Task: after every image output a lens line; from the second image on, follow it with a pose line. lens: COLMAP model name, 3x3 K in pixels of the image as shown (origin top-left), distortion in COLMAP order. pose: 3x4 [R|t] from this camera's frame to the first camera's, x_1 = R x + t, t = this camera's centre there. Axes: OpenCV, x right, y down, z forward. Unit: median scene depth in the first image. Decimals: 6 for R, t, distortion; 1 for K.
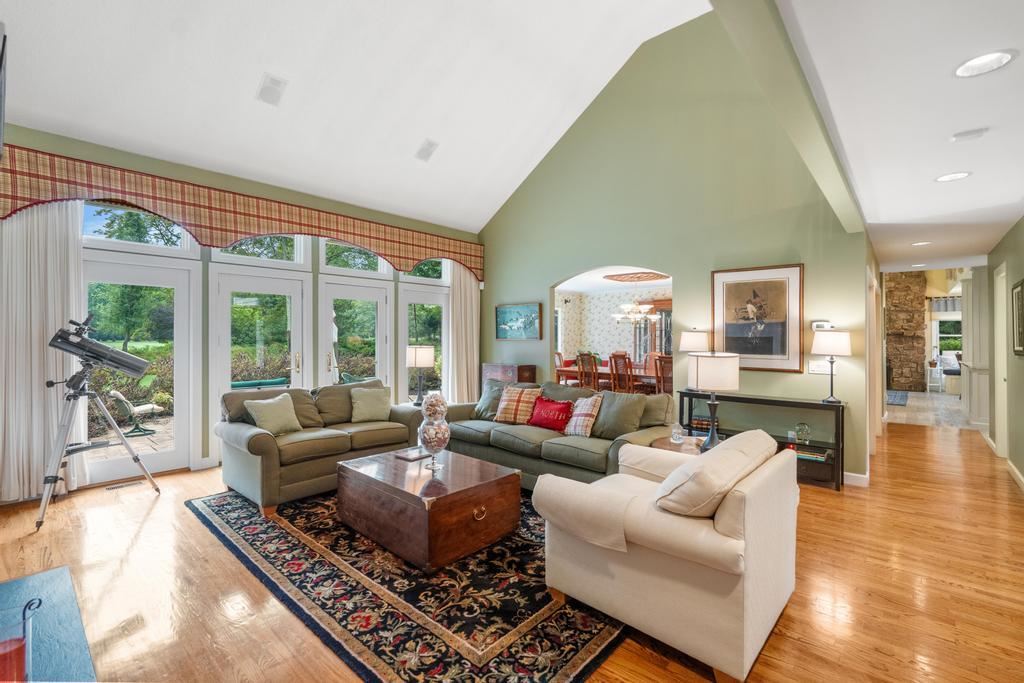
lens RADIAL K [[446.2, 0, 513.3], [0, 446.2, 342.1], [0, 0, 1]] dist [-0.001930, -0.000120]
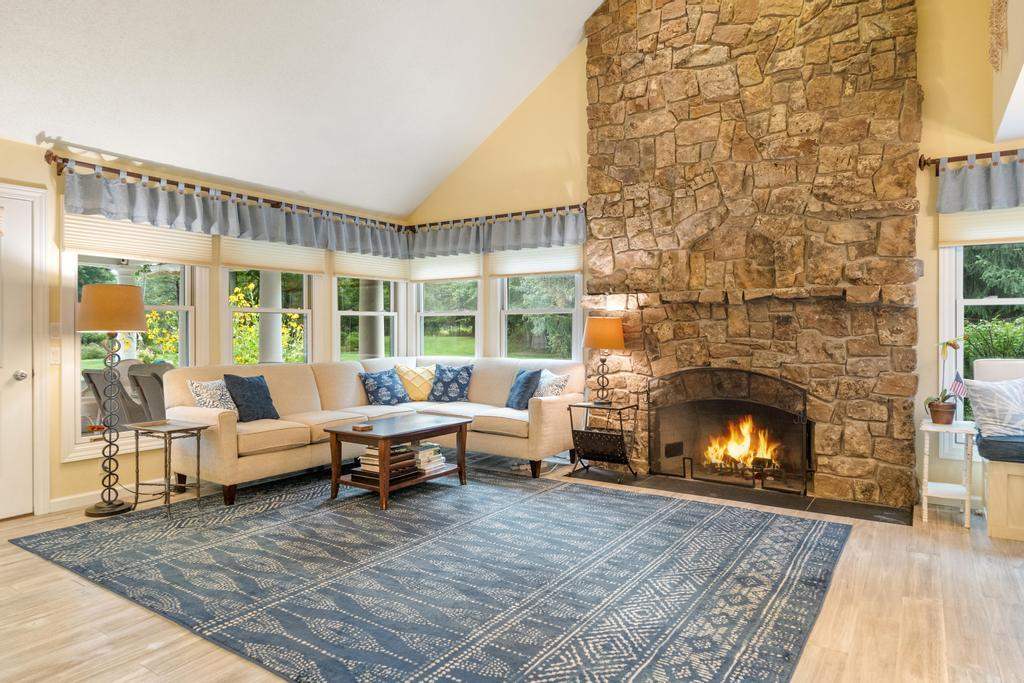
lens RADIAL K [[633.1, 0, 510.7], [0, 633.1, 337.2], [0, 0, 1]] dist [0.002096, -0.000425]
pose [[0.990467, -0.004195, 0.137685, 0.628150], [0.002960, 0.999954, 0.009178, 0.002253], [-0.137717, -0.008683, 0.990434, 0.653931]]
